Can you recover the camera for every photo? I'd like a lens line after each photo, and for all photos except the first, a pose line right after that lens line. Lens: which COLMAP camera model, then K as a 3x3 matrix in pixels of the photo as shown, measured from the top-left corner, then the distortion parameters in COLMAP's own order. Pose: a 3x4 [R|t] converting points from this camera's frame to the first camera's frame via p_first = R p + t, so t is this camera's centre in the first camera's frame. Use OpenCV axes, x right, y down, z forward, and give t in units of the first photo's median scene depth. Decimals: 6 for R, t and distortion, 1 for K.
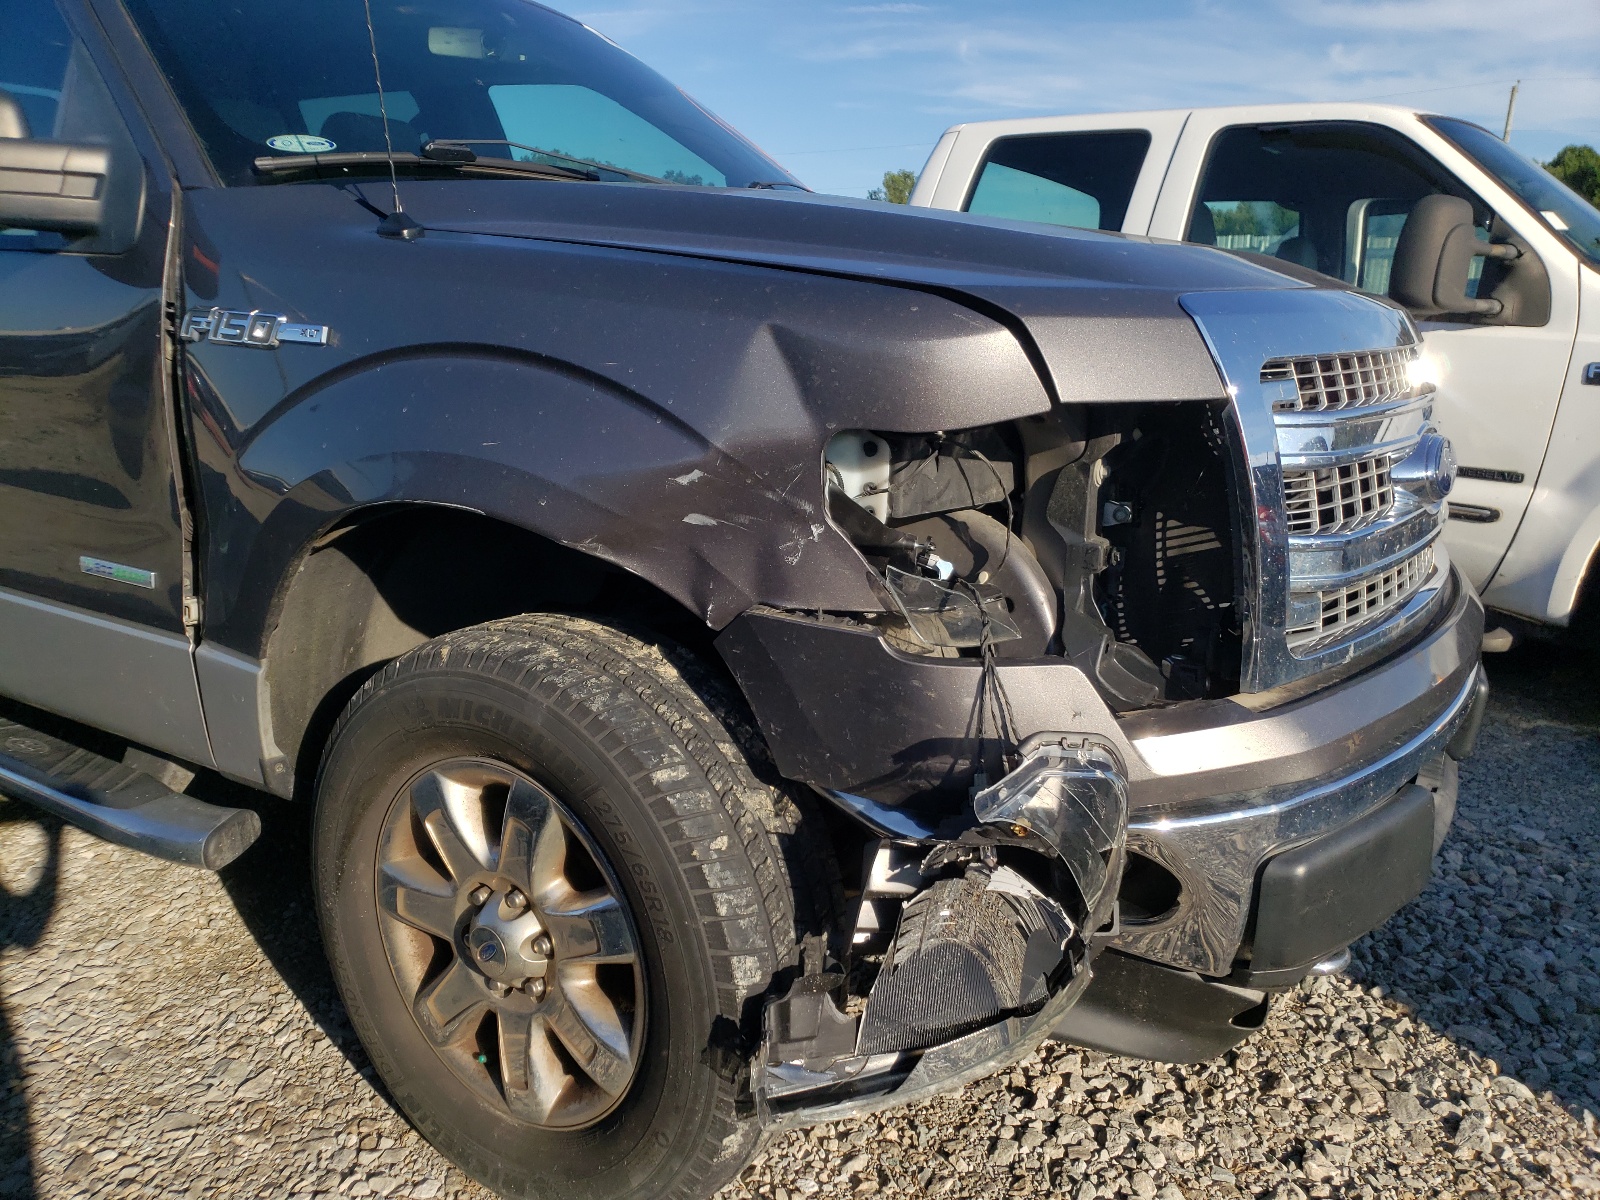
lens RADIAL K [[1245.2, 0, 800.8], [0, 1245.2, 641.3], [0, 0, 1]] dist [0.043041, -0.042573]
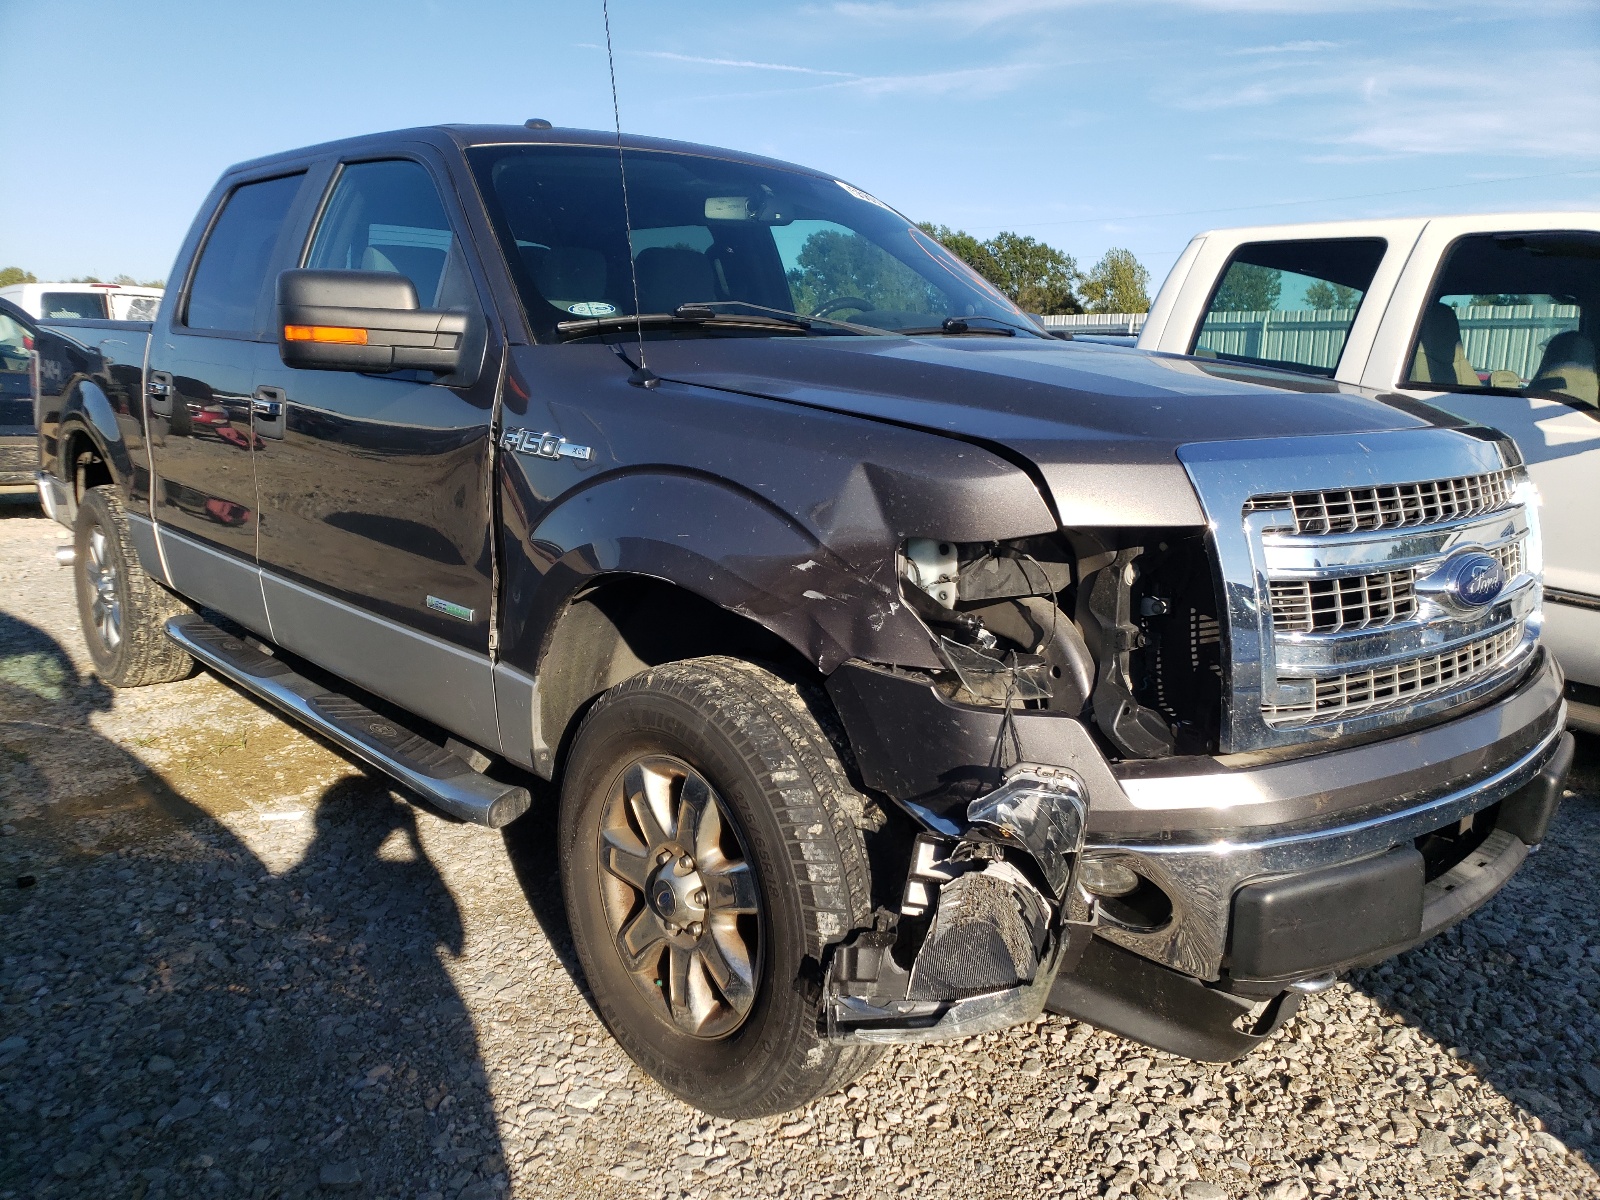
lens RADIAL K [[1245.2, 0, 800.8], [0, 1245.2, 641.3], [0, 0, 1]] dist [0.043041, -0.042573]
pose [[0.969041, 0.062580, -0.238837, 0.193629], [-0.073371, 0.996635, -0.036553, 0.005435], [0.235745, 0.052945, 0.970372, -0.290821]]
